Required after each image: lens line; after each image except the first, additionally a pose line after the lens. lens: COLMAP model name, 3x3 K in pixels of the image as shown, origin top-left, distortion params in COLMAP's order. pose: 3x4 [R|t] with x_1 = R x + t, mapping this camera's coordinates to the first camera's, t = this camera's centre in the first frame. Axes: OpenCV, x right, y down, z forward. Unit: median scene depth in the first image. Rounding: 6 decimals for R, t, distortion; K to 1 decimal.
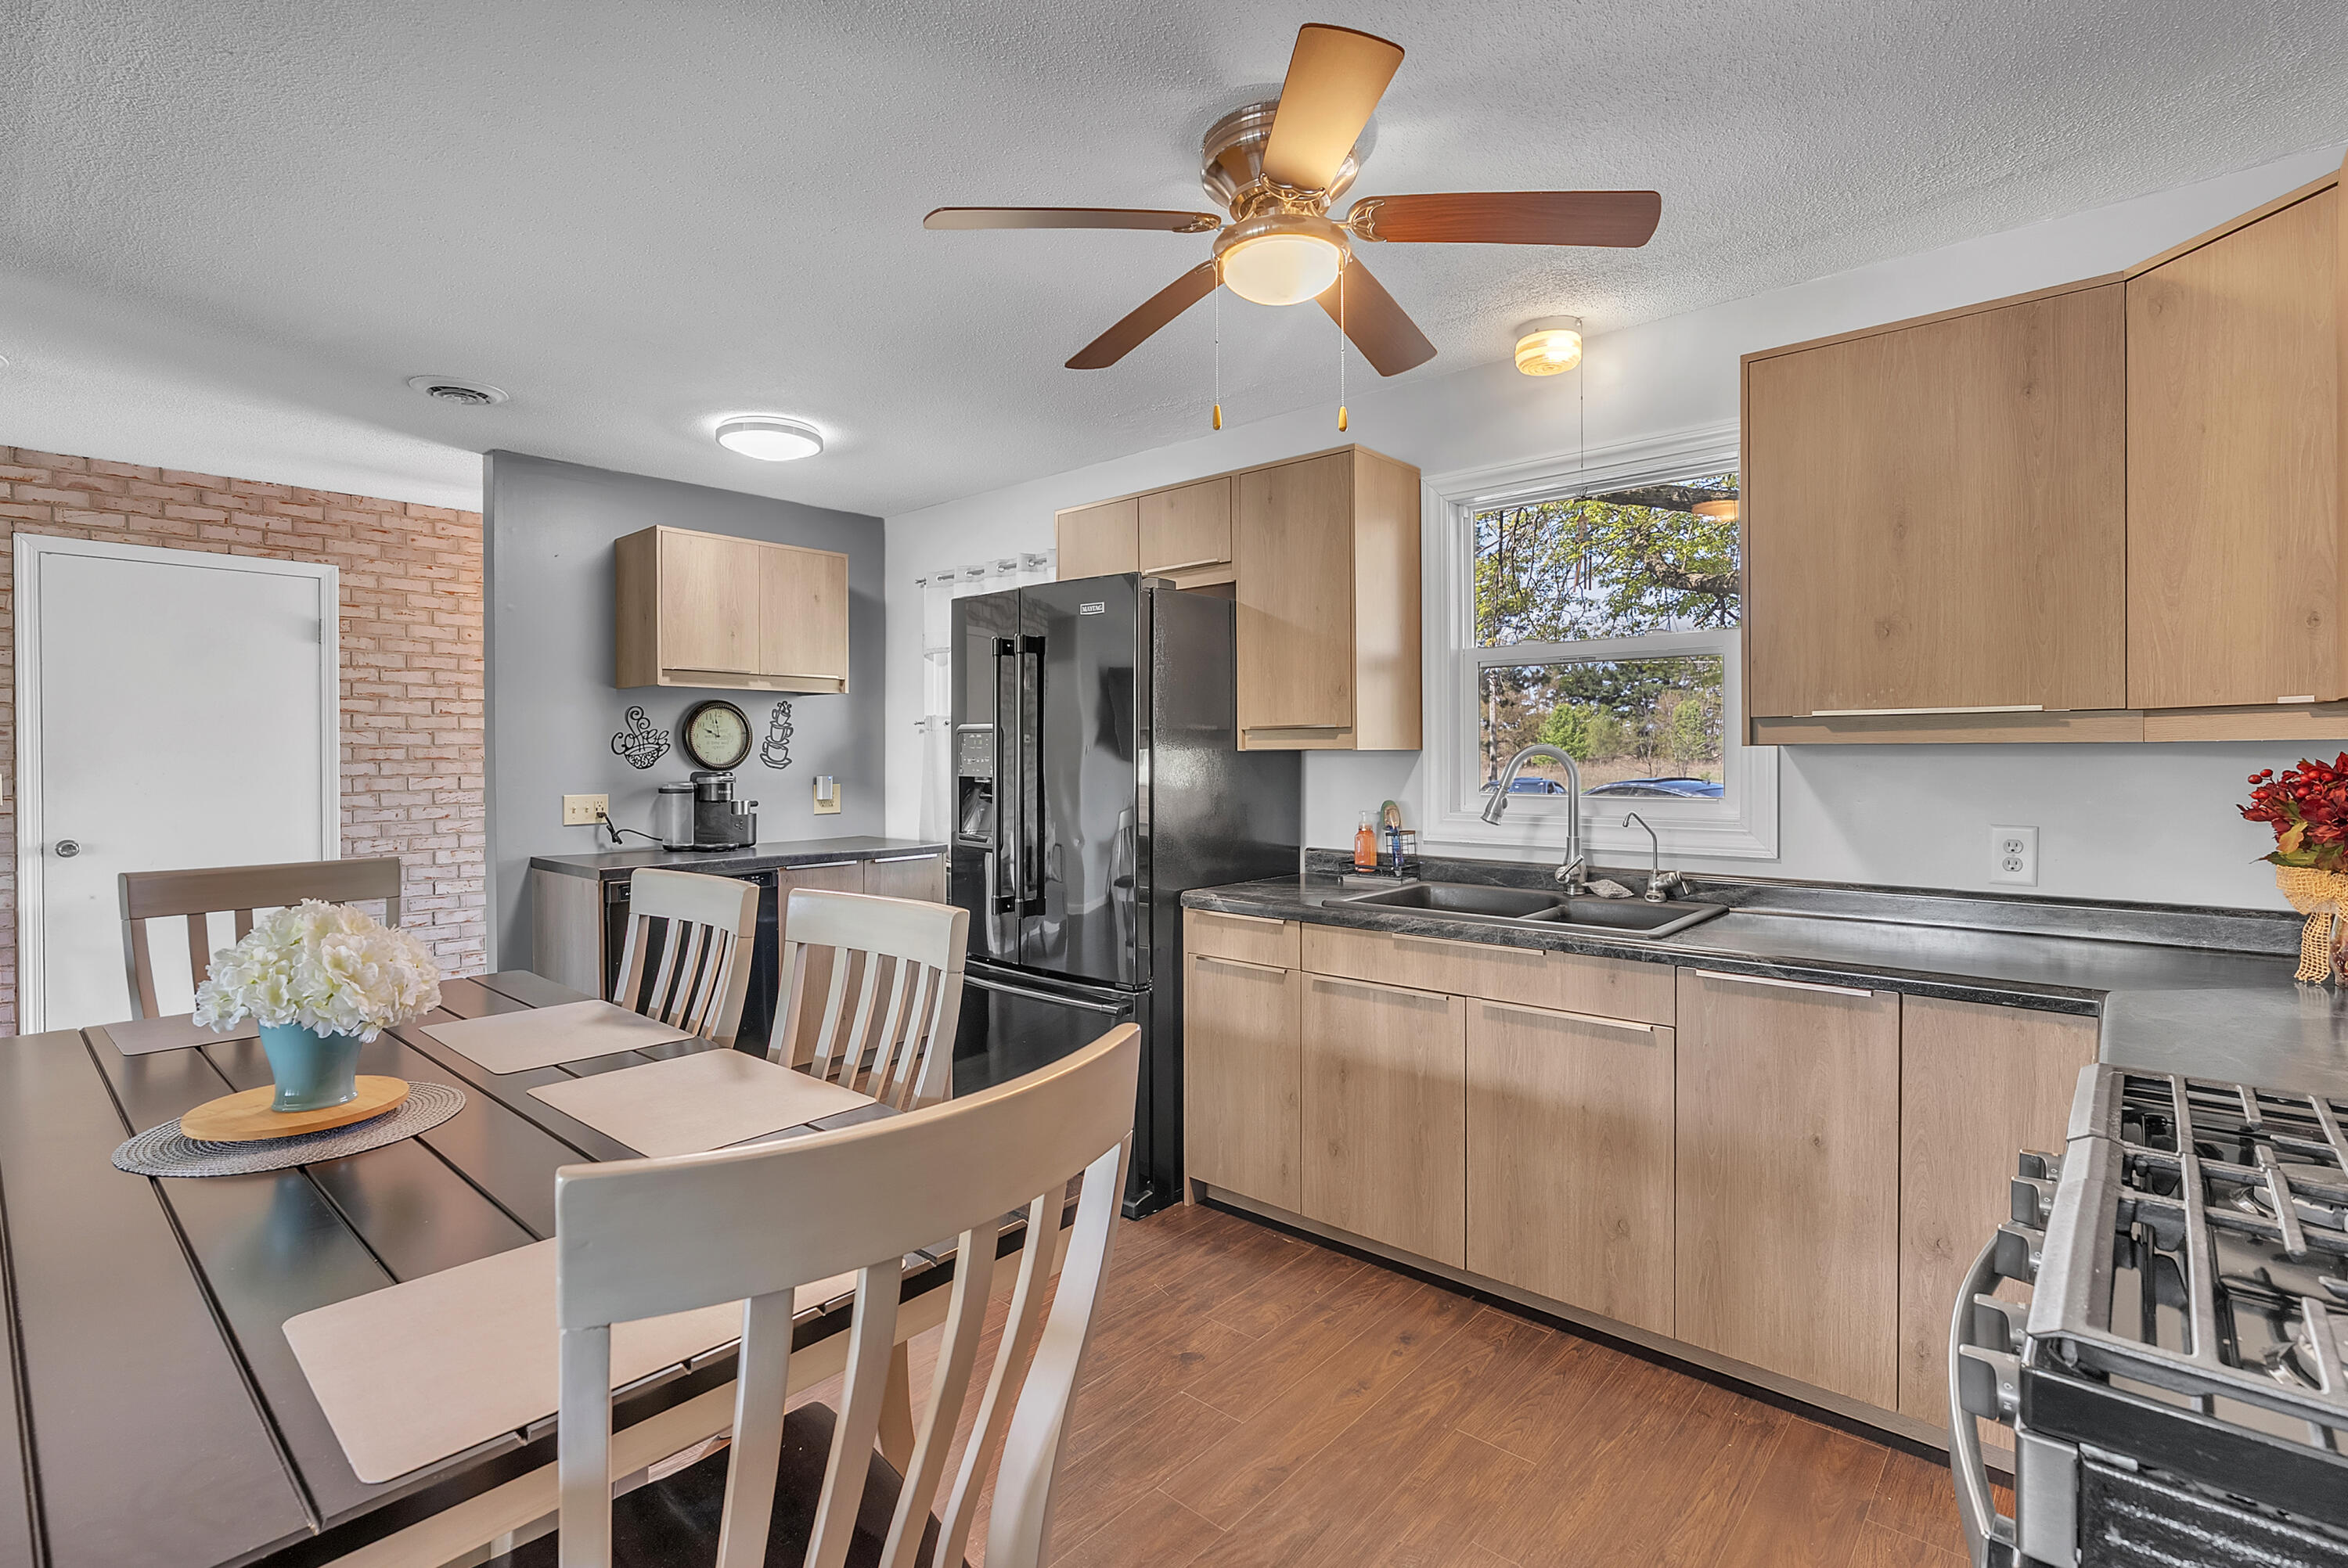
lens RADIAL K [[1093.6, 0, 1173.0], [0, 1093.6, 776.8], [0, 0, 1]] dist [-0.011593, 0.000159]
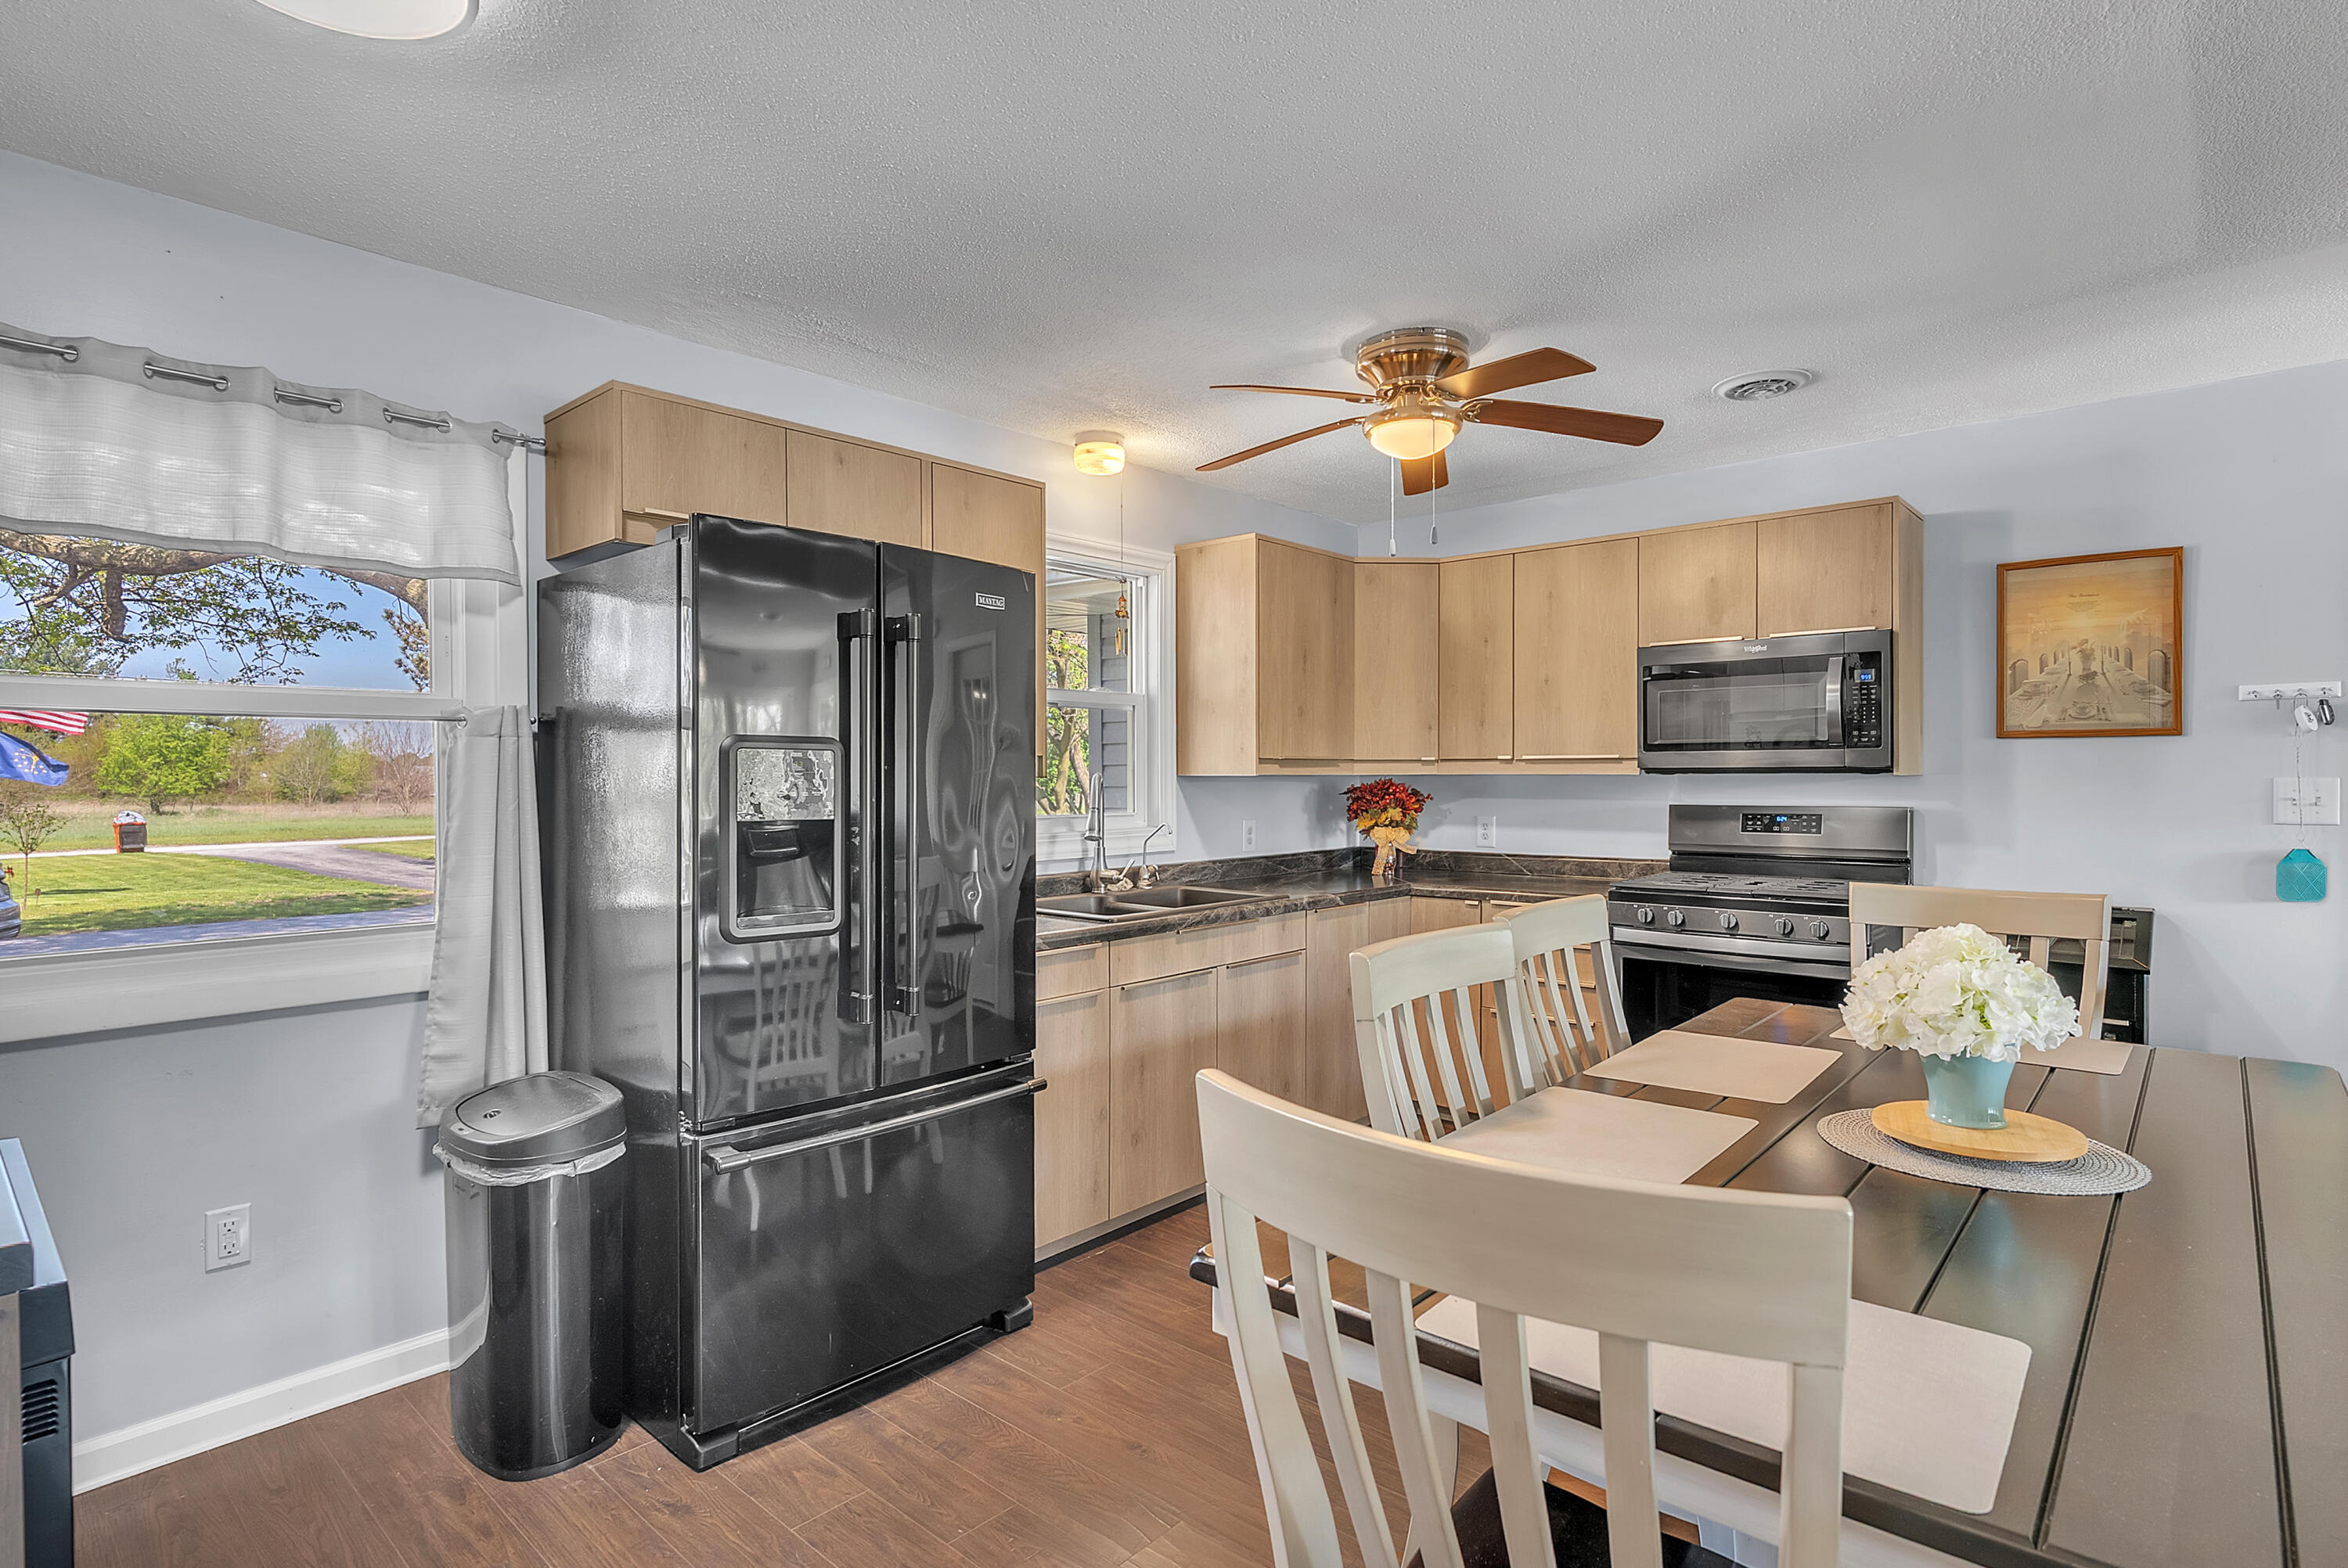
lens RADIAL K [[1173.9, 0, 1174.9], [0, 1173.9, 800.9], [0, 0, 1]] dist [0.001824, -0.000391]
pose [[0.012477, -0.017640, 0.999767, -1.119548], [0.022852, 0.999588, 0.017351, -0.022332], [-0.999661, 0.022630, 0.012875, 1.016411]]
